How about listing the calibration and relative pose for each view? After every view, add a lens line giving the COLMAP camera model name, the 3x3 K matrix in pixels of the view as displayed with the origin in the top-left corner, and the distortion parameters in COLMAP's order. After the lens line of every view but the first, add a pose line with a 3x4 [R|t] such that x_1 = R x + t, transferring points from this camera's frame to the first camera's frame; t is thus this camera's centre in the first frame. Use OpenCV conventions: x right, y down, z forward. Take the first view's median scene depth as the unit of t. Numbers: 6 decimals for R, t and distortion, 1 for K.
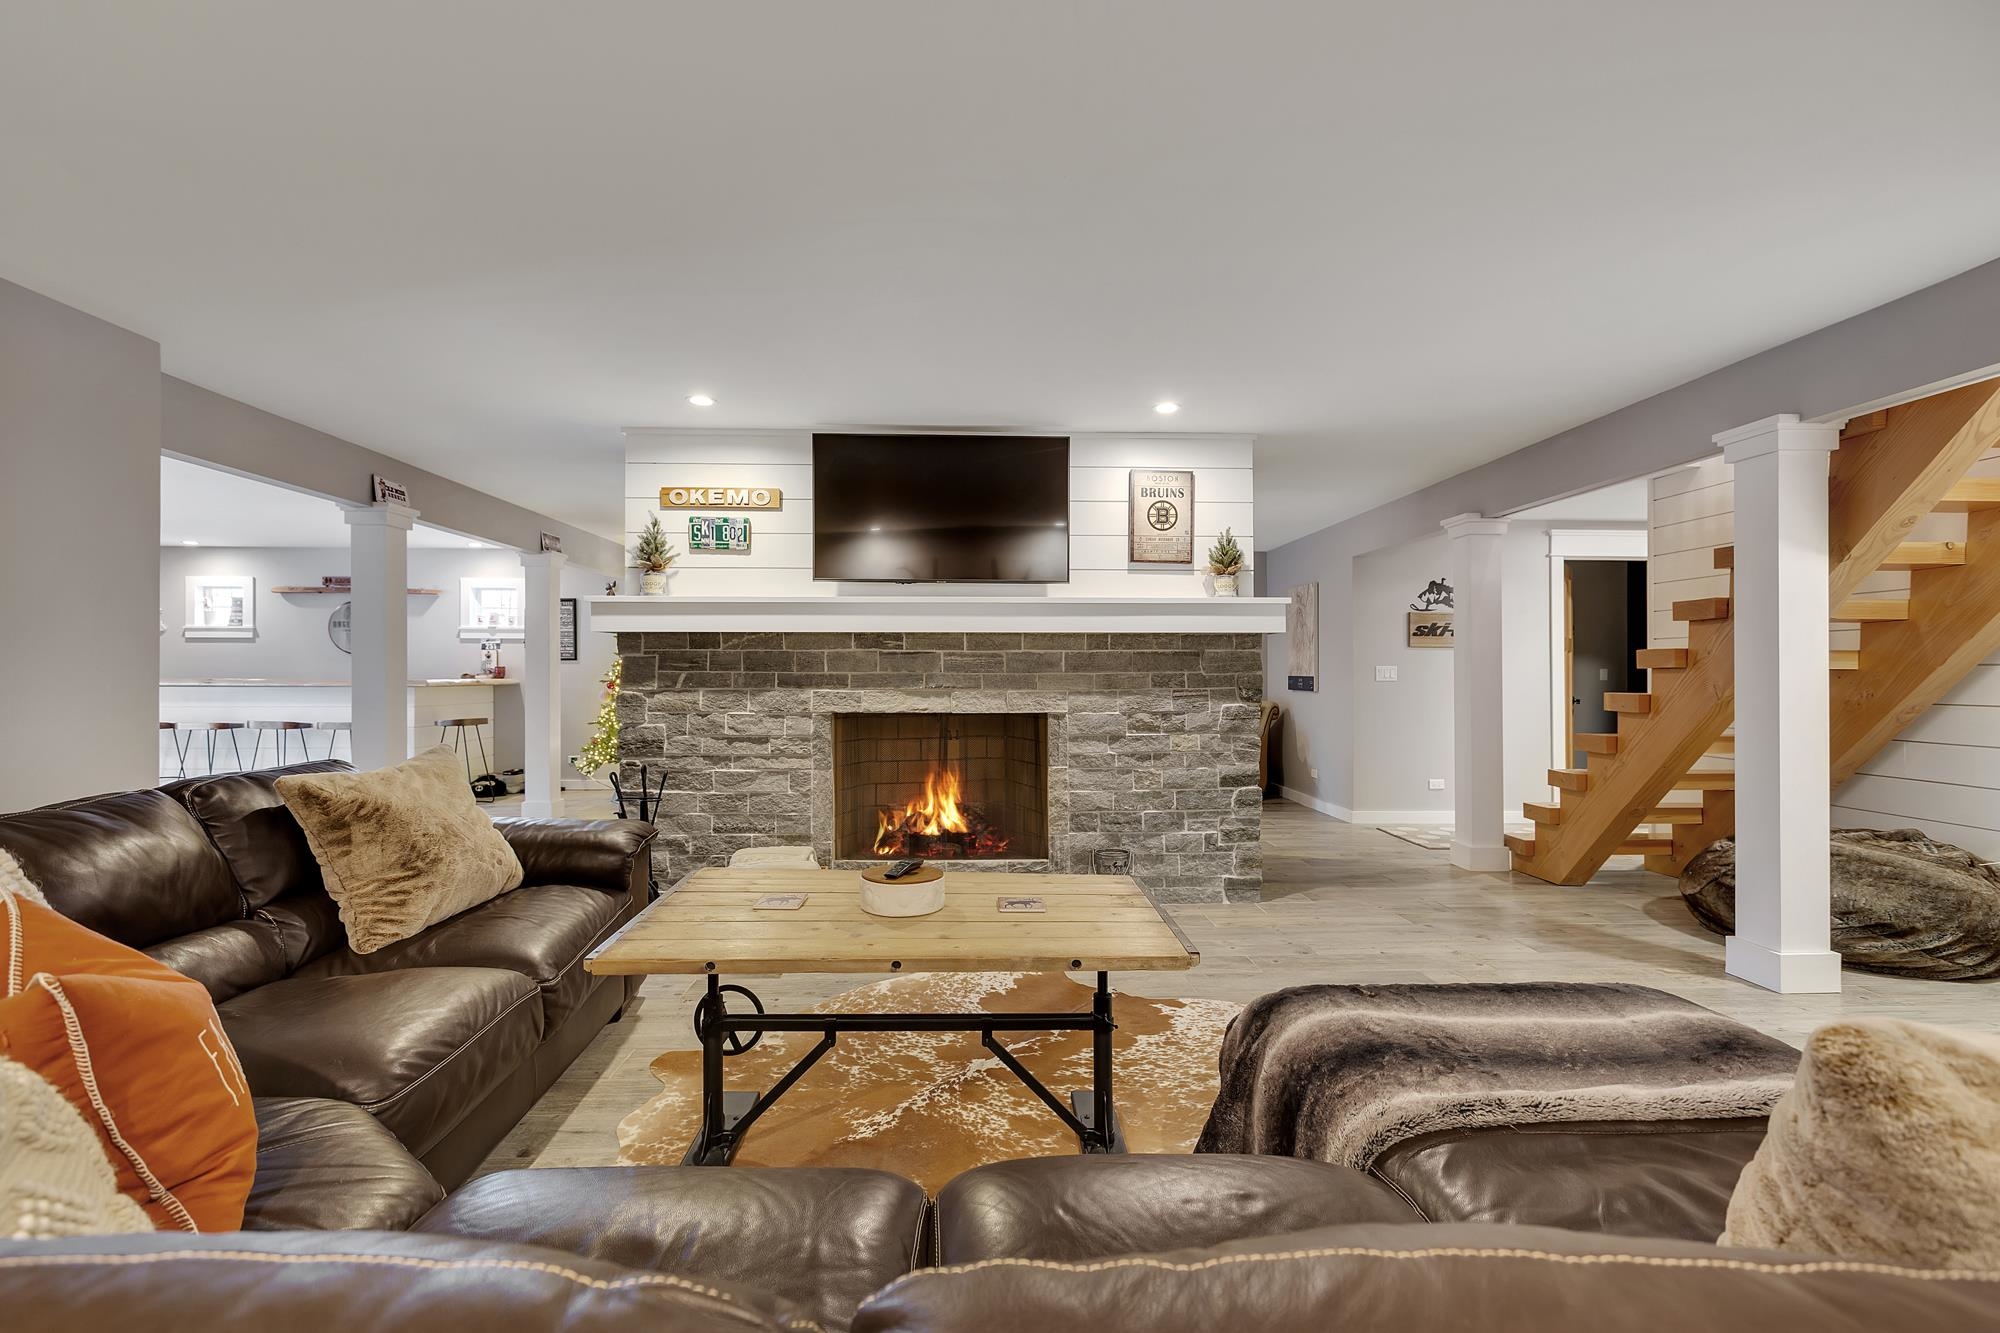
lens RADIAL K [[892.6, 0, 1002.5], [0, 892.6, 667.6], [0, 0, 1]] dist [0.000071, -0.000092]
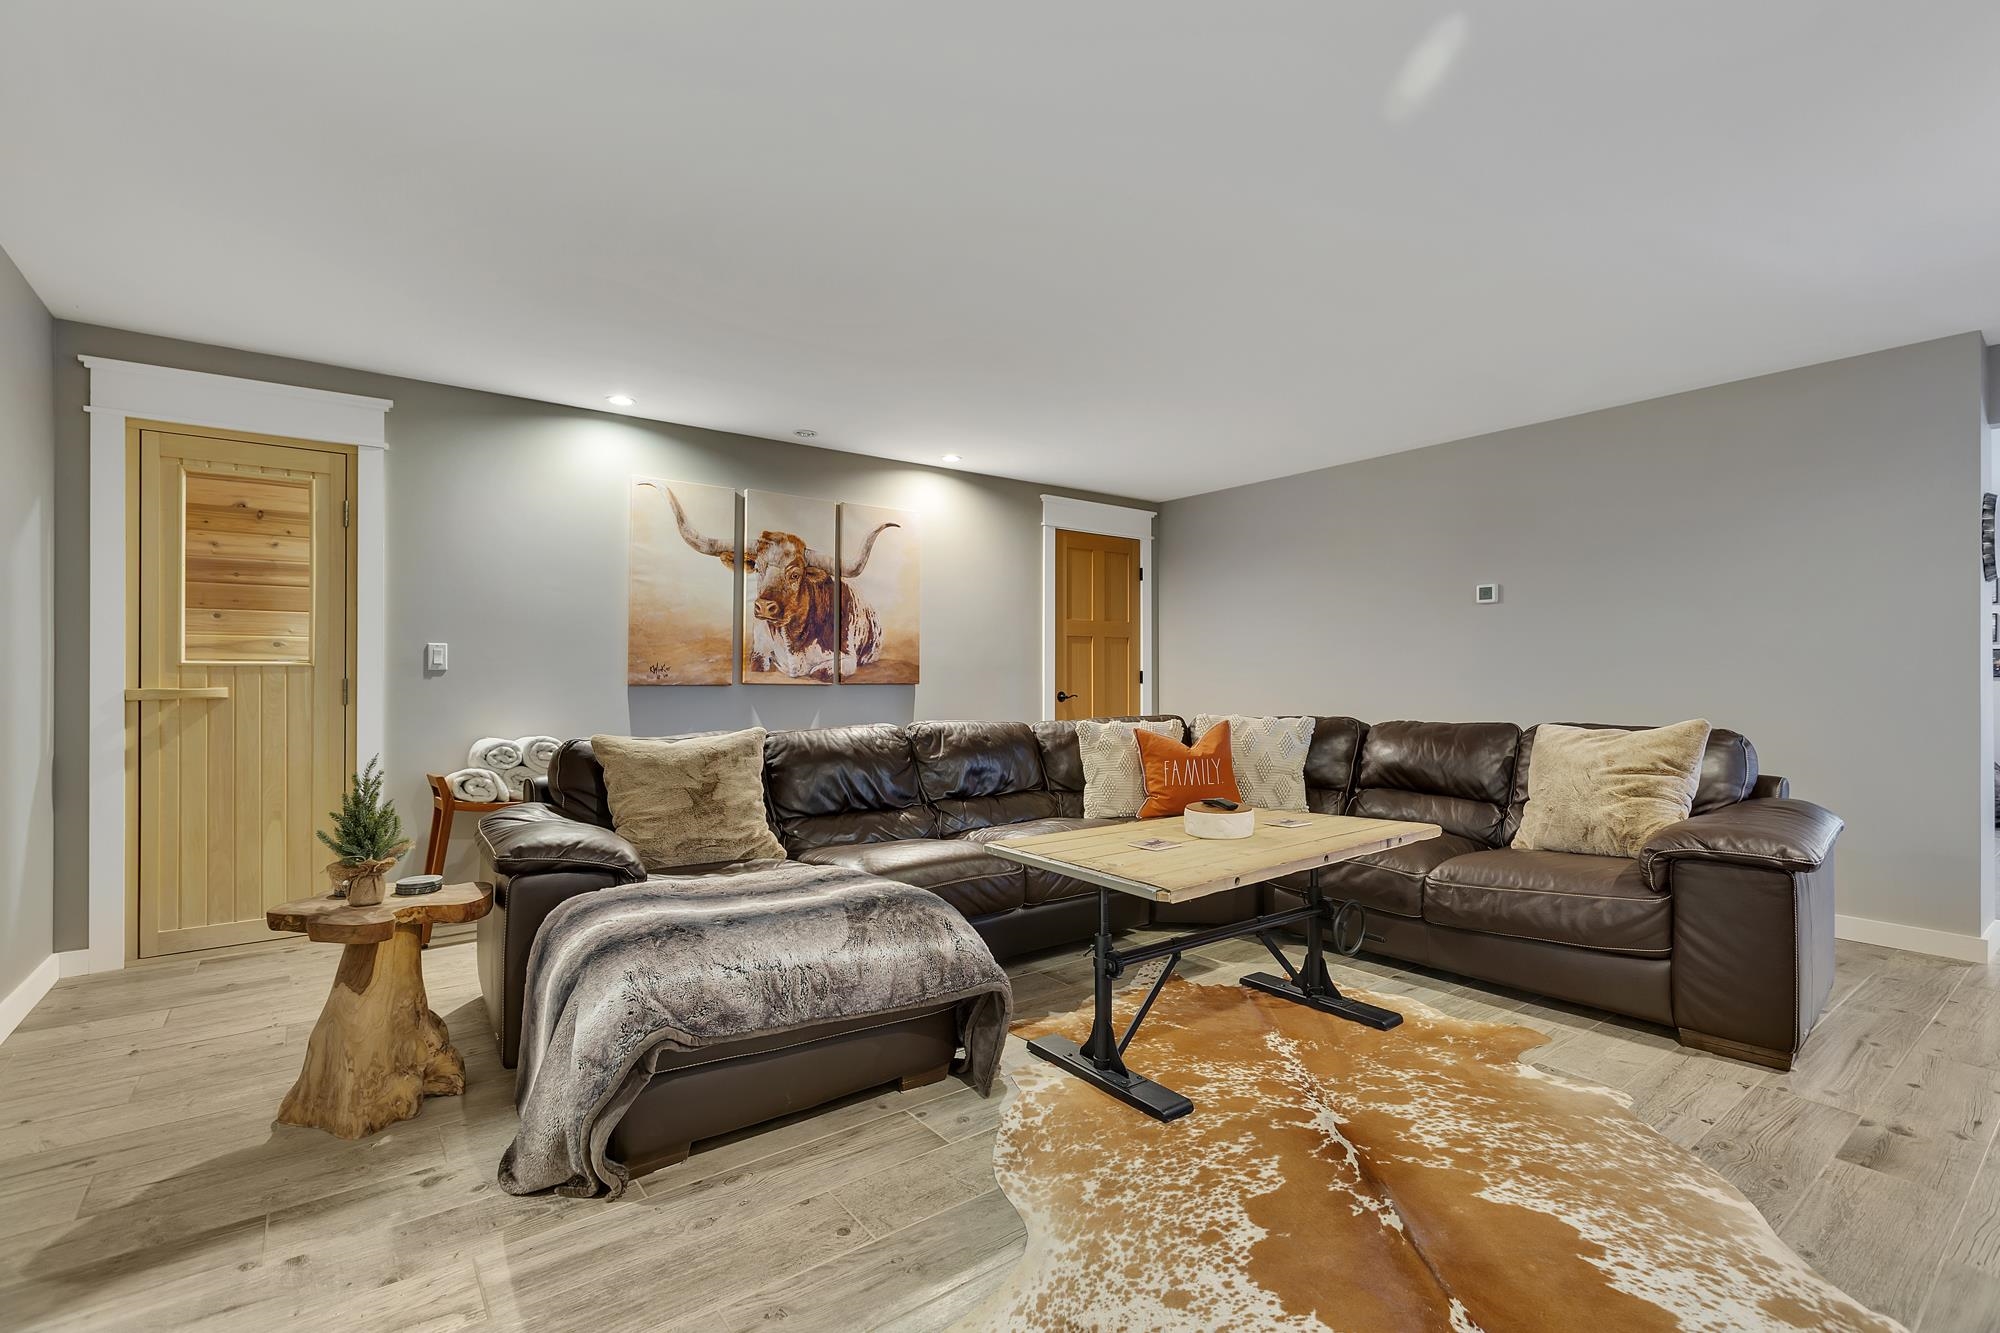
lens RADIAL K [[892.6, 0, 1002.5], [0, 892.6, 667.6], [0, 0, 1]] dist [0.000071, -0.000092]
pose [[-0.821878, -0.006137, -0.569630, 0.685339], [0.003981, 0.999856, -0.016516, 0.041057], [0.569650, -0.015842, -0.821735, 1.488267]]
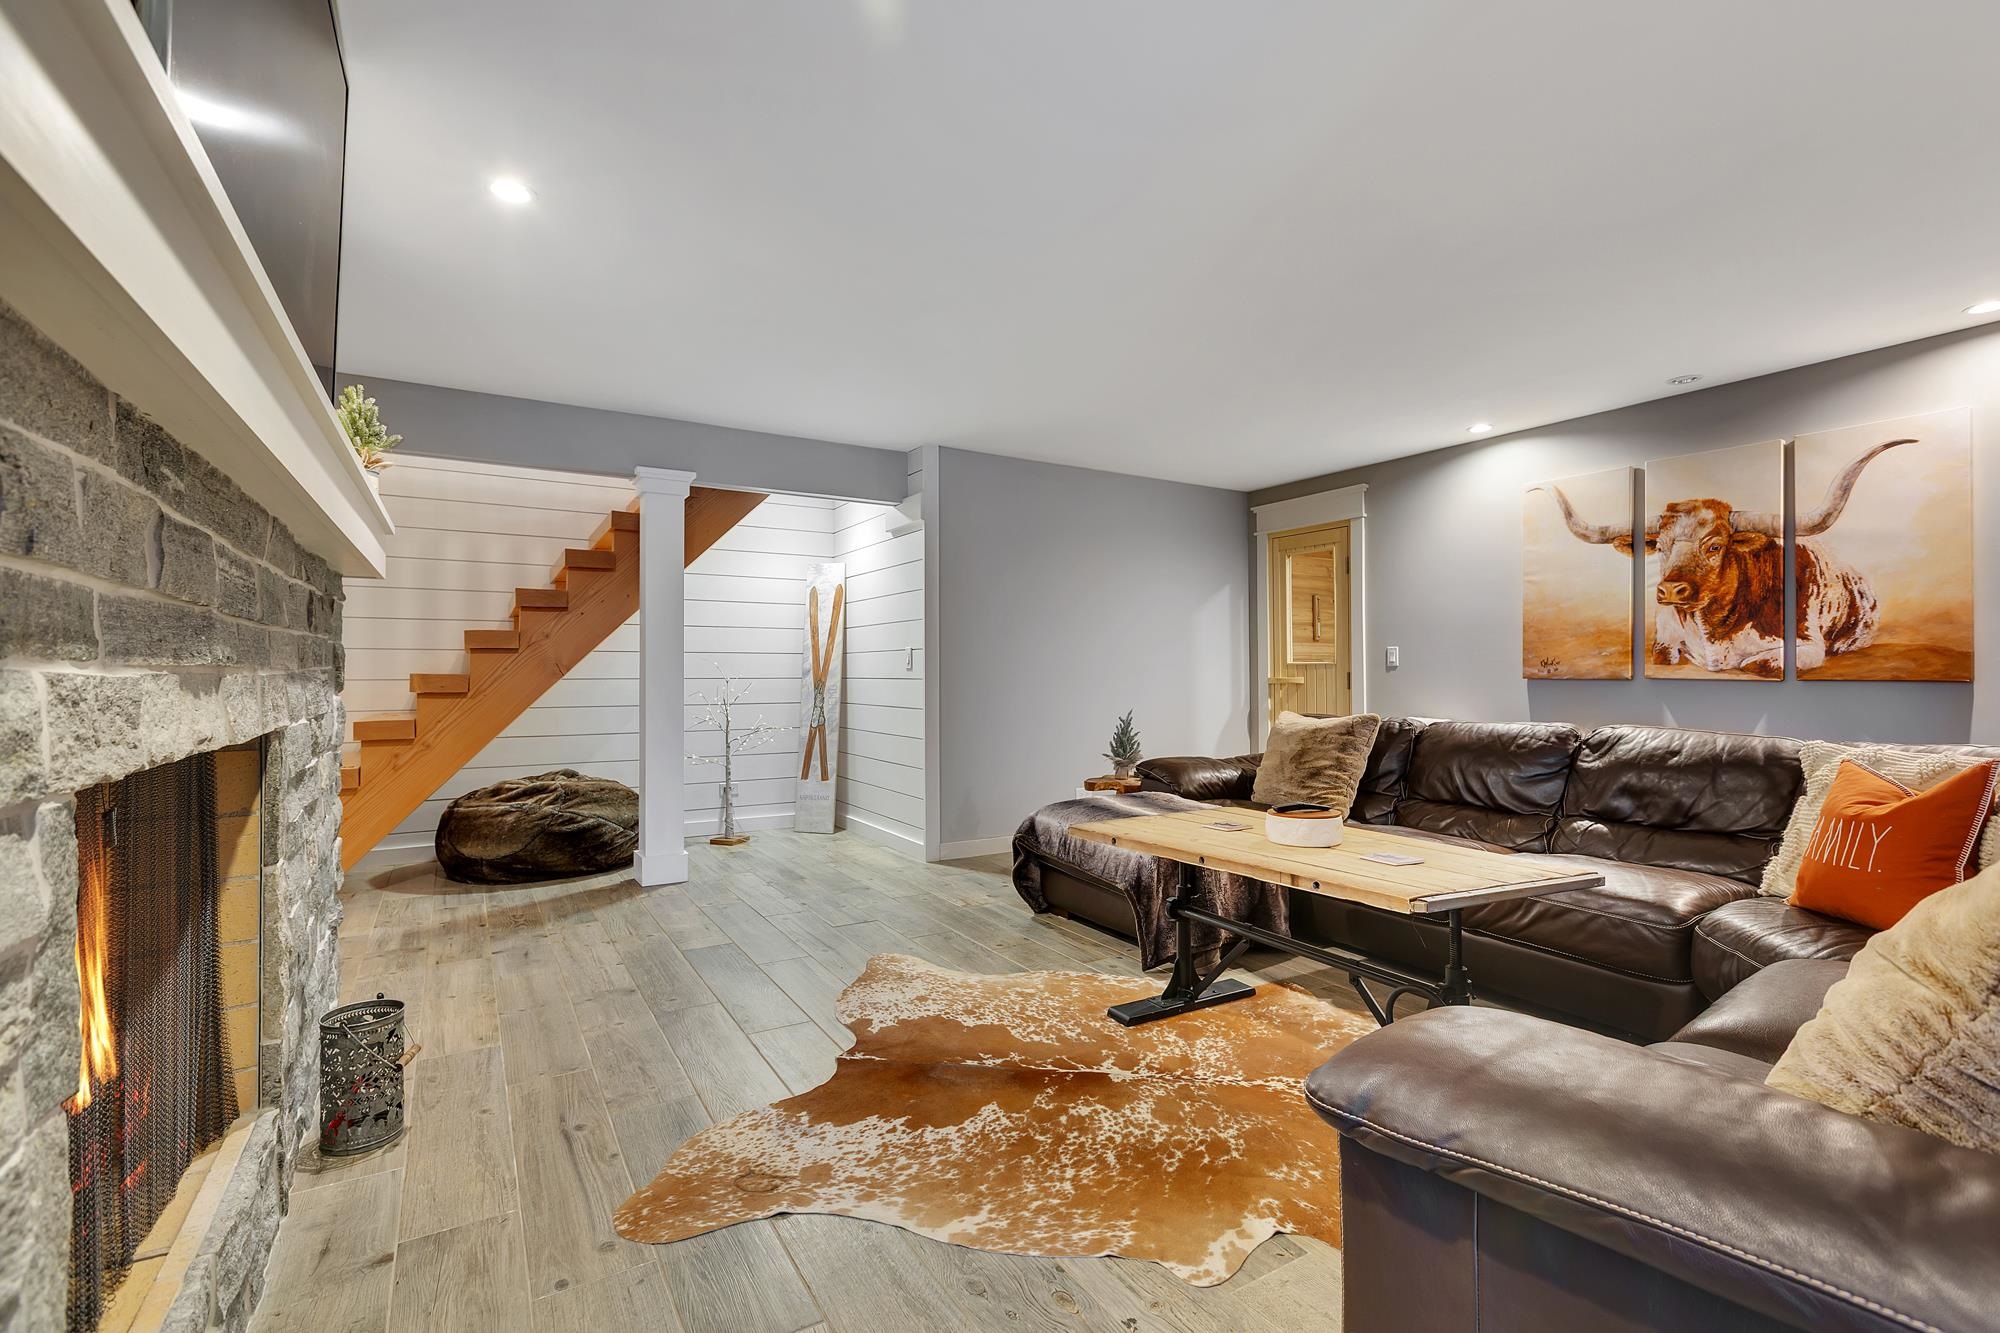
lens RADIAL K [[892.6, 0, 1002.5], [0, 892.6, 667.6], [0, 0, 1]] dist [0.000071, -0.000092]
pose [[-0.486453, 0.004504, 0.873695, -0.743760], [-0.004992, 0.999956, -0.007934, 0.040718], [-0.873692, -0.008221, -0.486410, 1.522654]]
